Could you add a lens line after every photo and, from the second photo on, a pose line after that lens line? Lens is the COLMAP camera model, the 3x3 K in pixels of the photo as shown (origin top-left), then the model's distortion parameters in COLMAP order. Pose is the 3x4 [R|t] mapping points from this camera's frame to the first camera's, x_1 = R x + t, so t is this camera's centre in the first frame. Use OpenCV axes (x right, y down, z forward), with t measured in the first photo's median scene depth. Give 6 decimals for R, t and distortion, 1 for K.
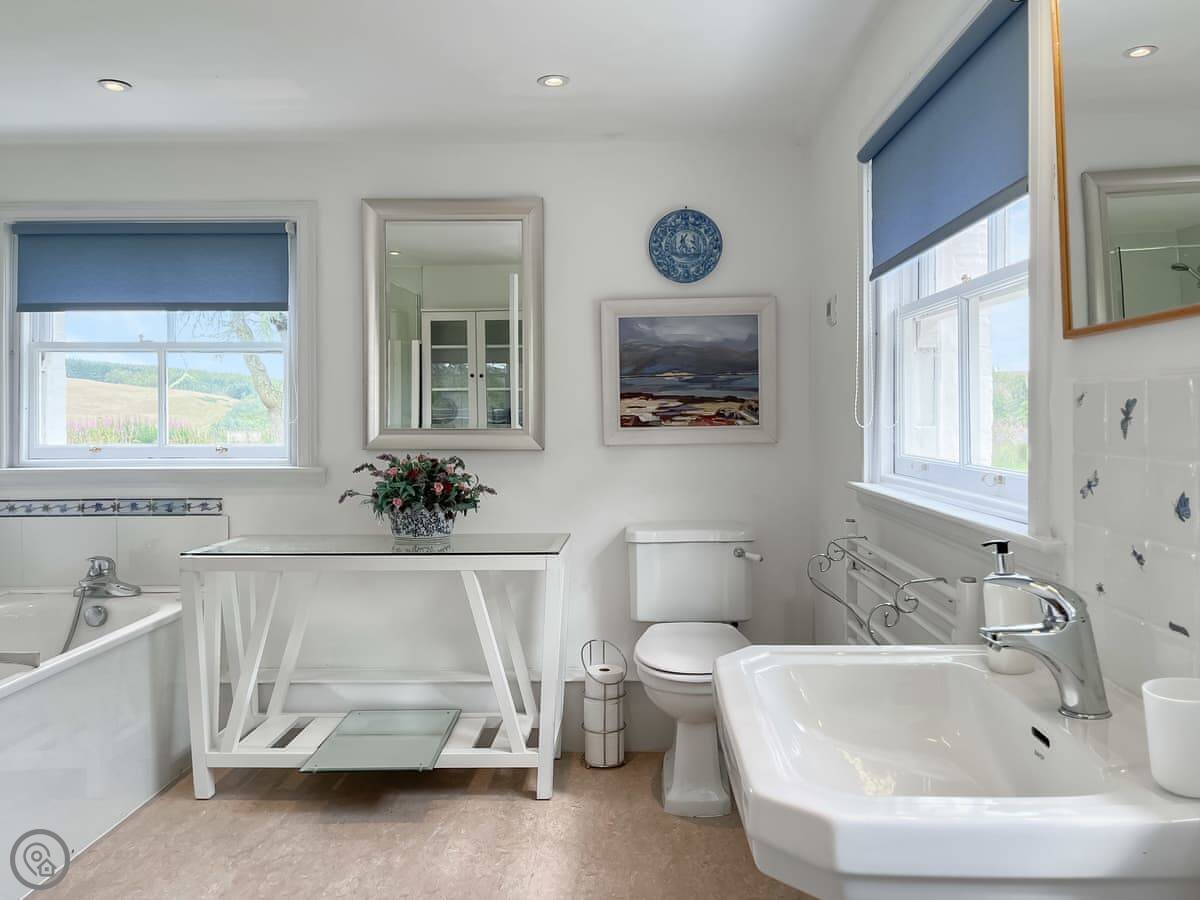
lens RADIAL K [[927.6, 0, 601.1], [0, 927.6, 427.1], [0, 0, 1]] dist [0.003791, -0.004911]
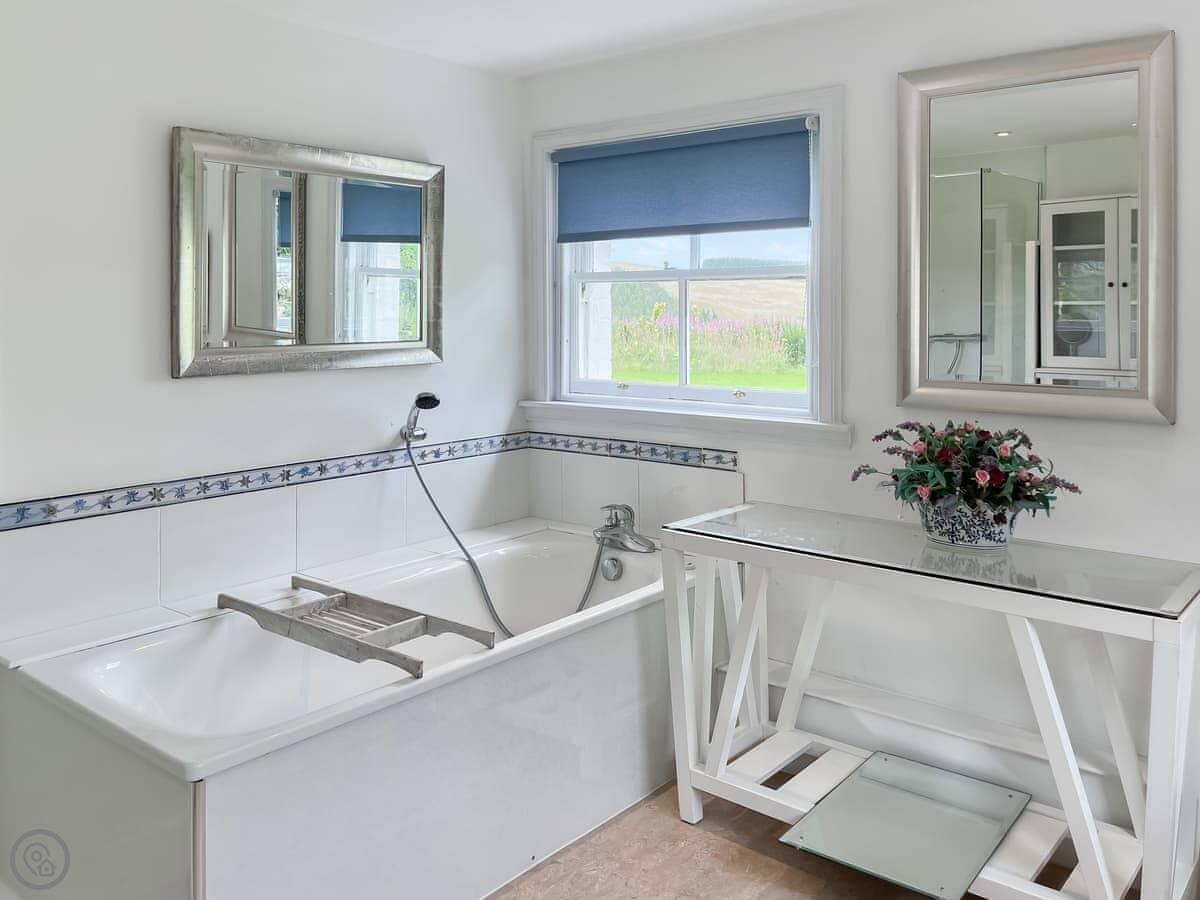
lens RADIAL K [[960.5, 0, 601.2], [0, 960.5, 322.0], [0, 0, 1]] dist [0.025338, -0.012072]
pose [[0.785870, 0.005908, -0.618363, 0.041529], [-0.005953, 0.999980, 0.001989, -0.047030], [0.618363, 0.002118, 0.785890, 0.248254]]
